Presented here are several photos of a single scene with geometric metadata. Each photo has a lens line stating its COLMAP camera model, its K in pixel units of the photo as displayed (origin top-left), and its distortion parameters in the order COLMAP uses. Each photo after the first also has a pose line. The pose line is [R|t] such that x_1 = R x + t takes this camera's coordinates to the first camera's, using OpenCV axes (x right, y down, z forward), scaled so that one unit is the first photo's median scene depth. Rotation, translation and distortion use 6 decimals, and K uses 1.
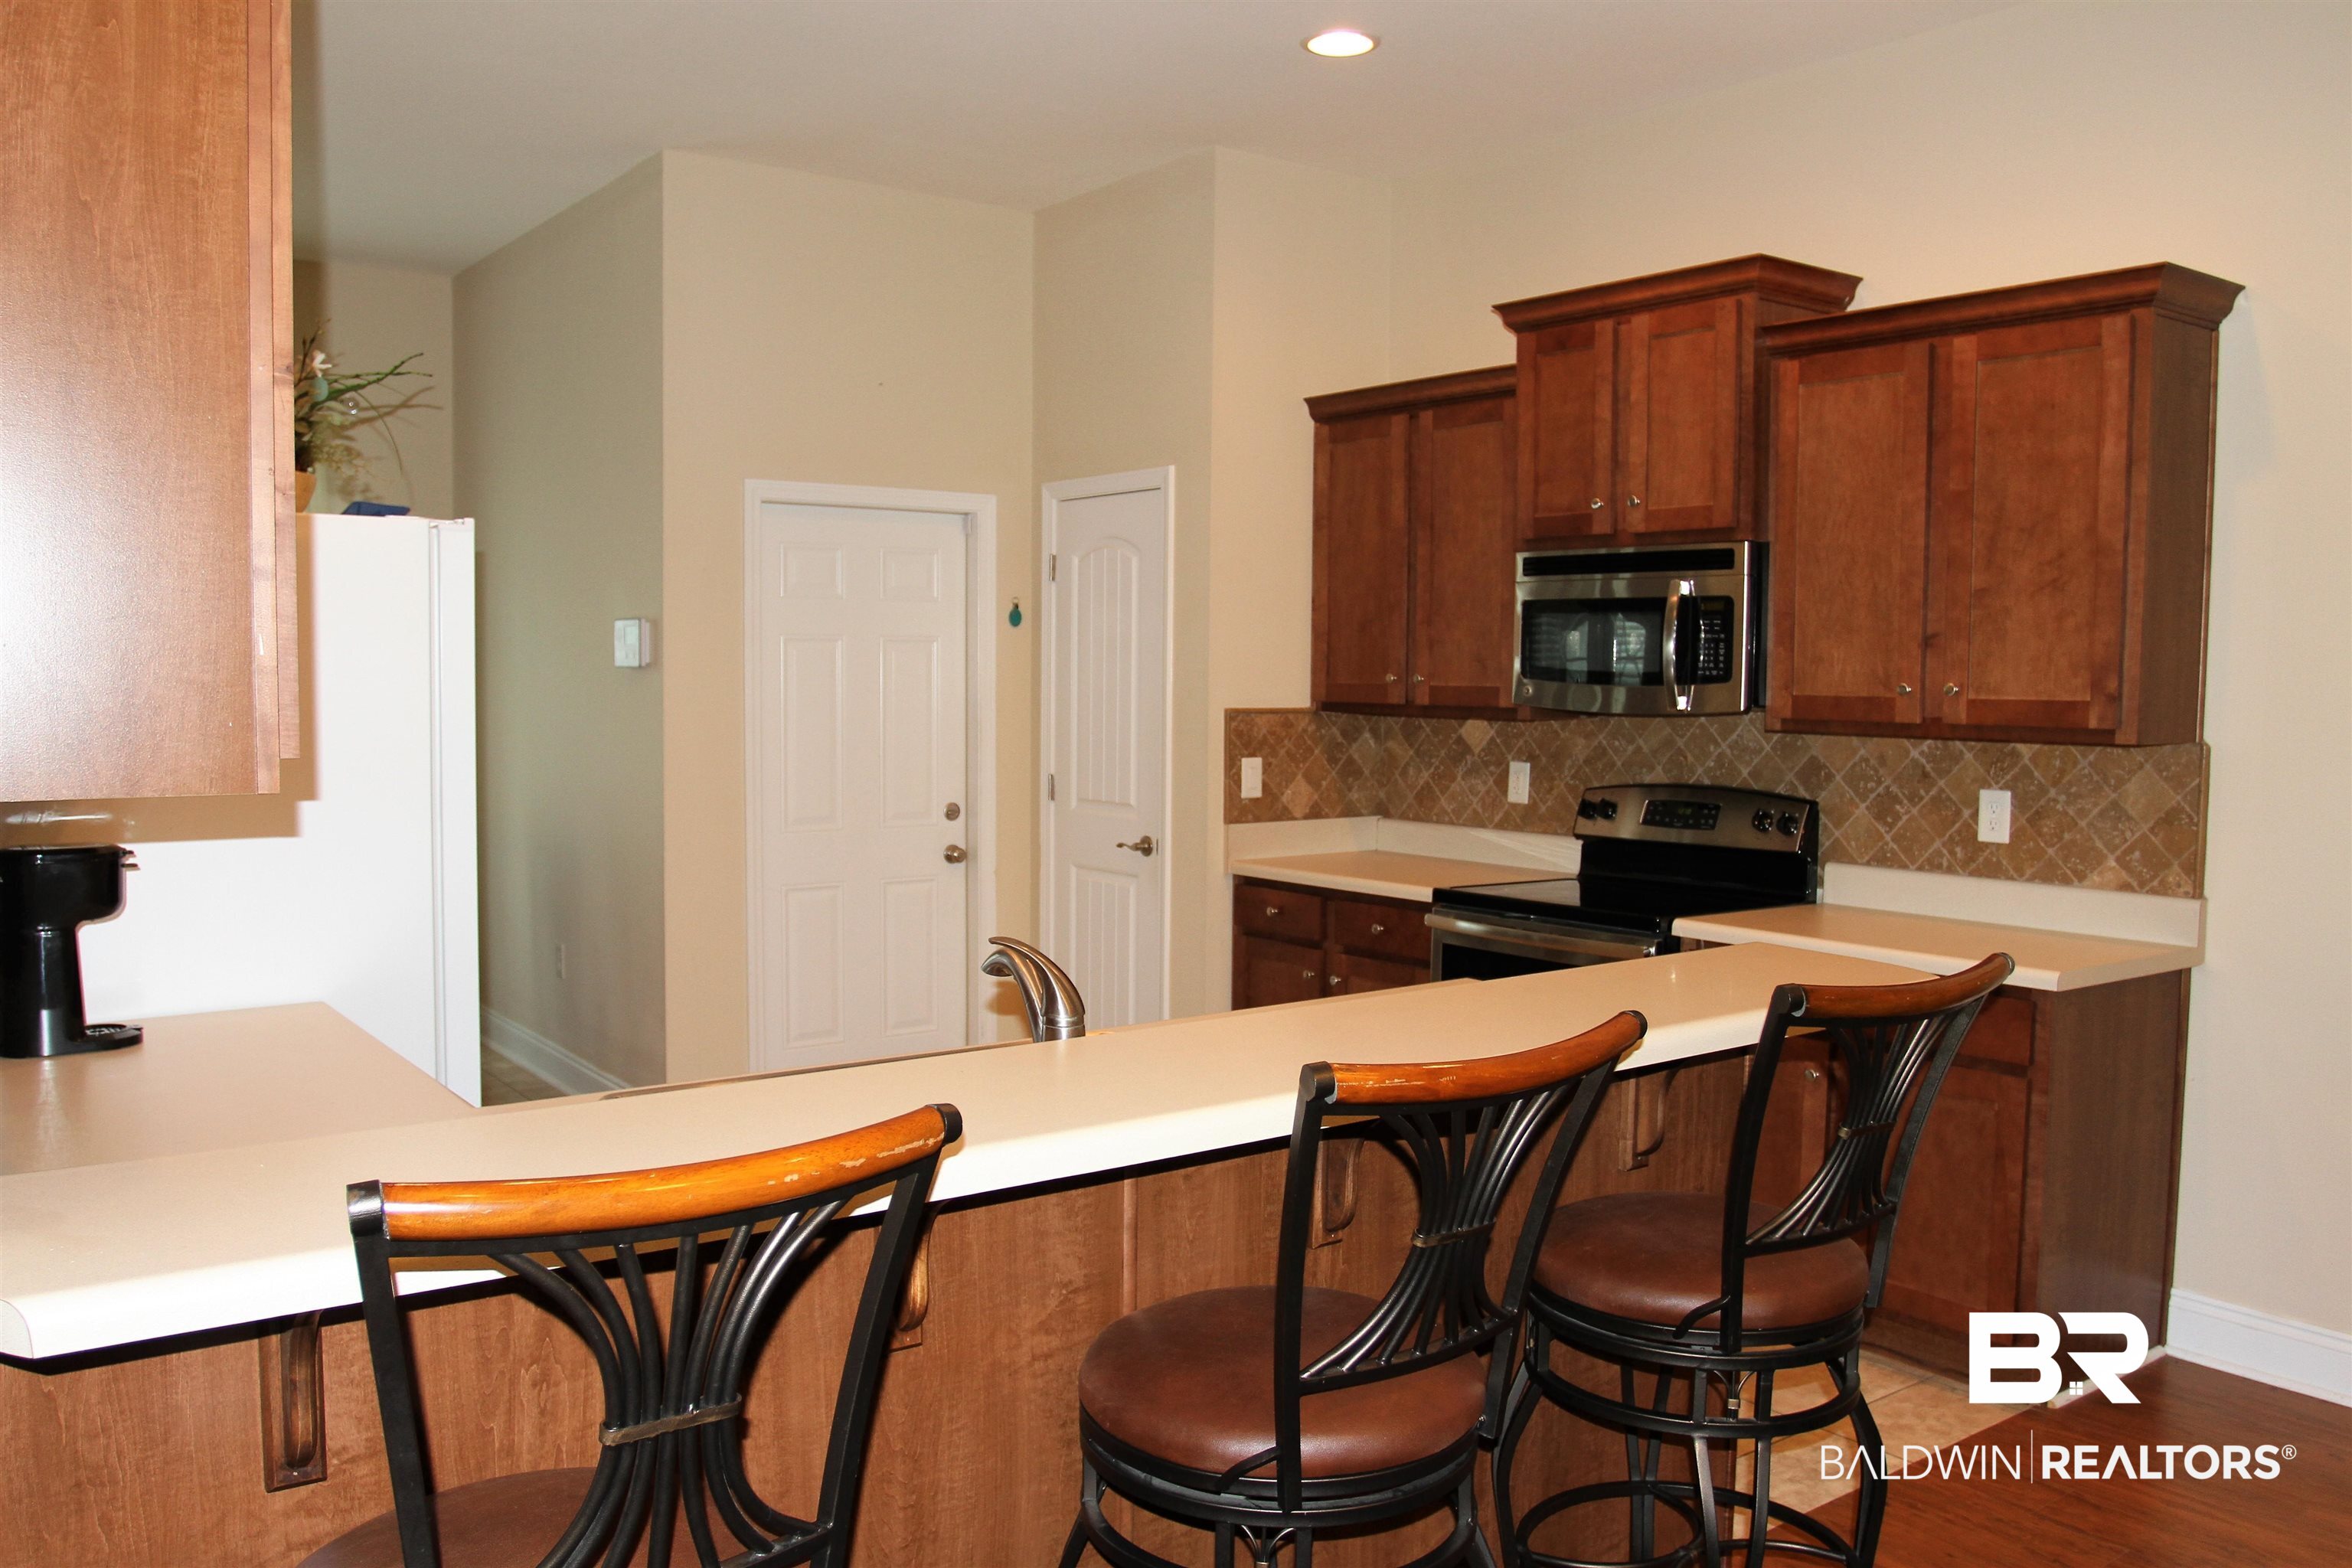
lens RADIAL K [[1840.4, 0, 1178.9], [0, 1840.4, 793.3], [0, 0, 1]] dist [-0.071628, 0.031279]
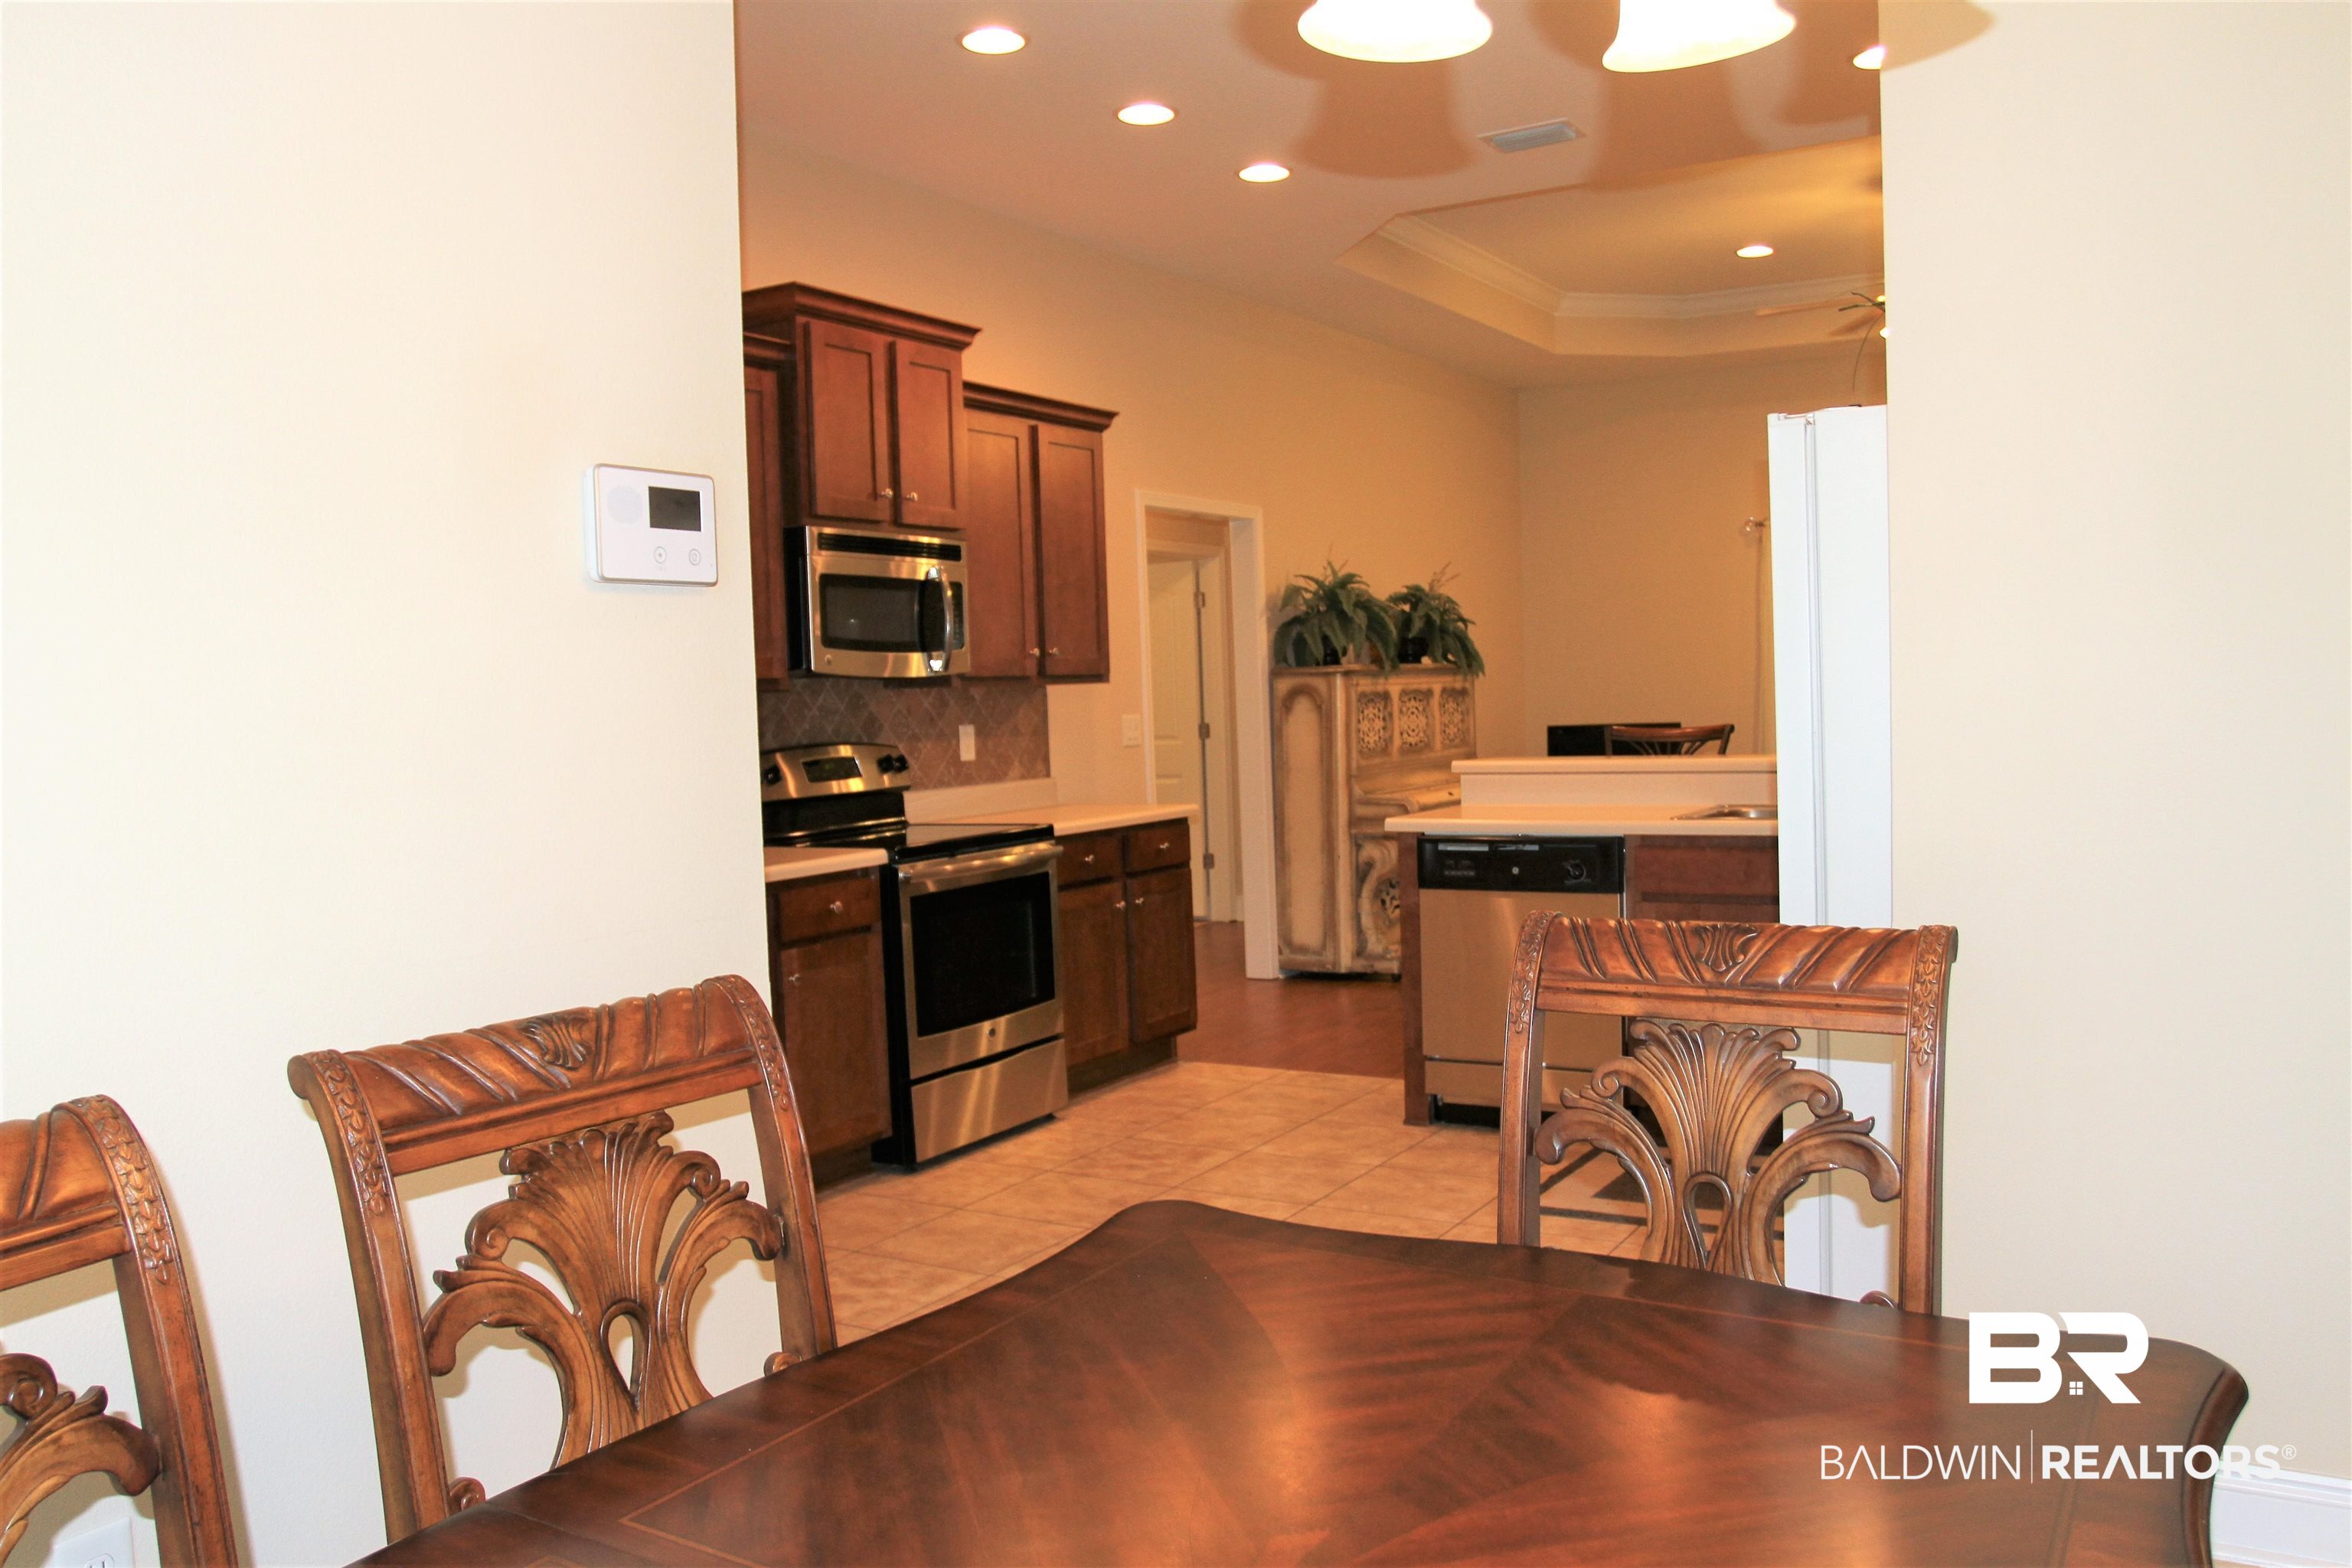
lens RADIAL K [[1840.4, 0, 1175.9], [0, 1840.4, 777.5], [0, 0, 1]] dist [-0.071628, 0.031279]
pose [[-0.378450, -0.039030, 0.924799, -0.959859], [0.092673, 0.992493, 0.079811, -0.060501], [-0.920971, 0.115908, -0.371992, 1.358971]]
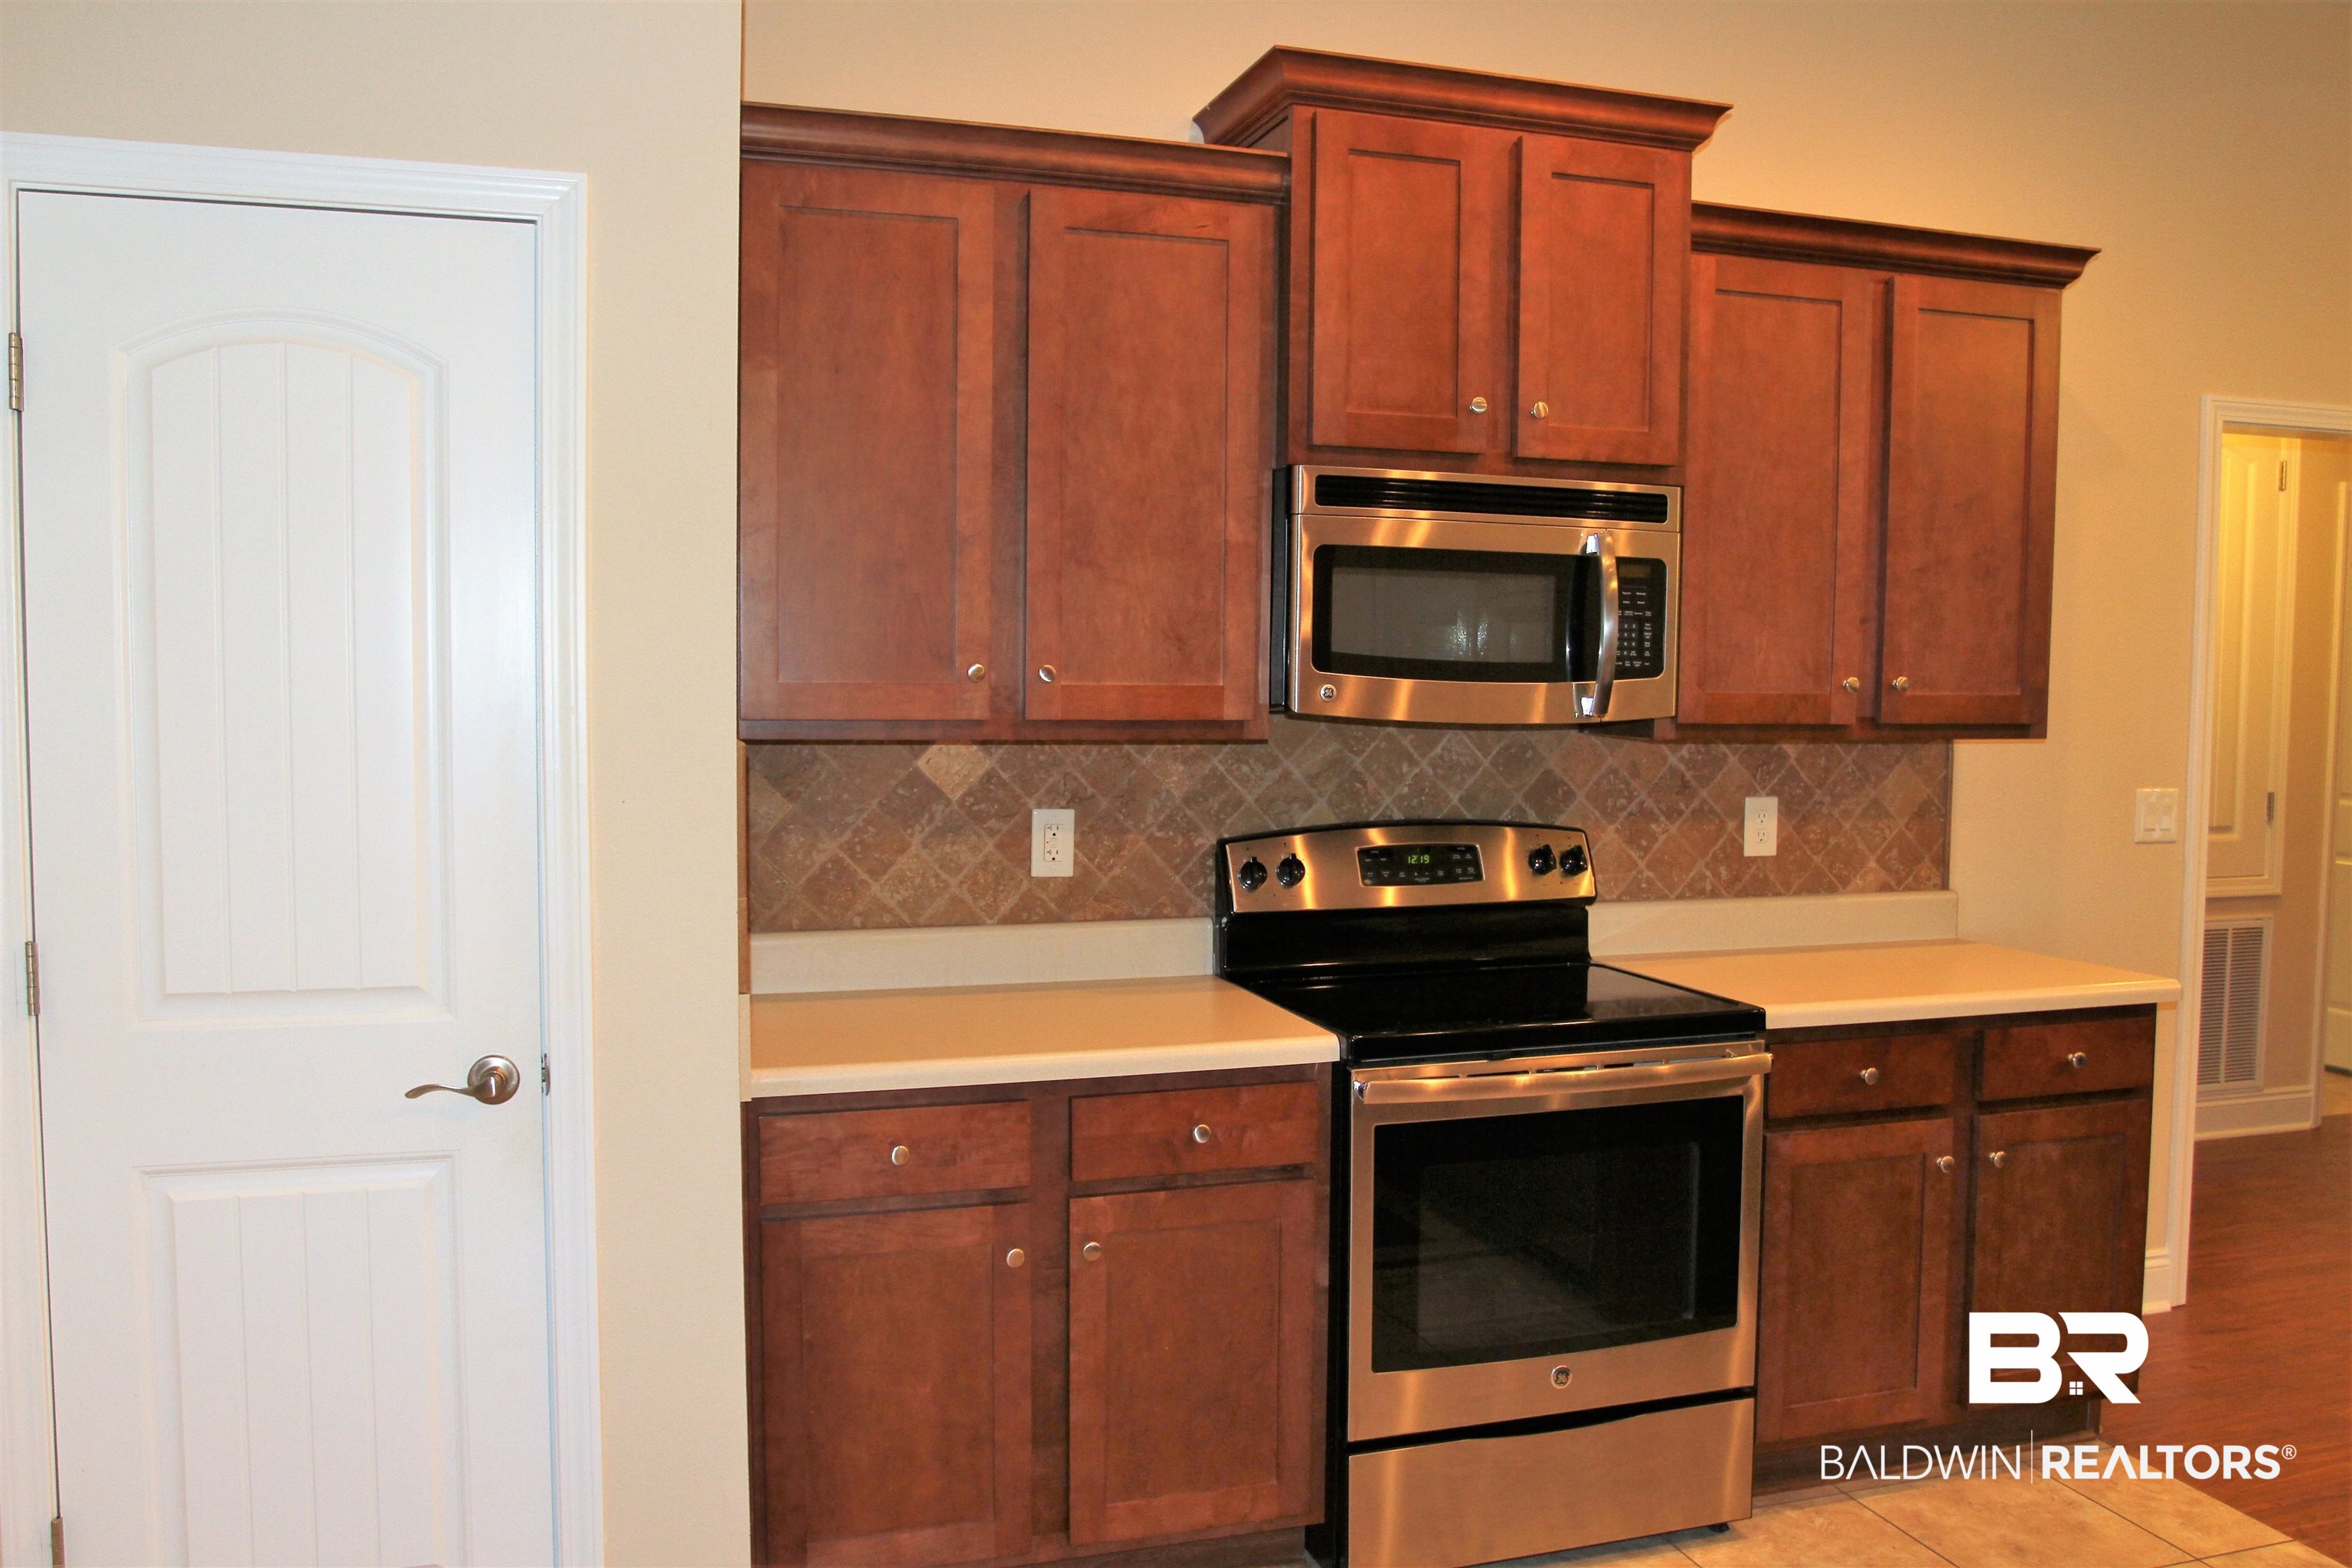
lens RADIAL K [[1840.4, 0, 1189.9], [0, 1840.4, 788.0], [0, 0, 1]] dist [-0.071628, 0.031279]
pose [[0.322485, -0.068138, 0.944119, -0.459175], [0.056348, 0.997019, 0.052709, -0.066019], [-0.944896, 0.036201, 0.325364, 0.943748]]
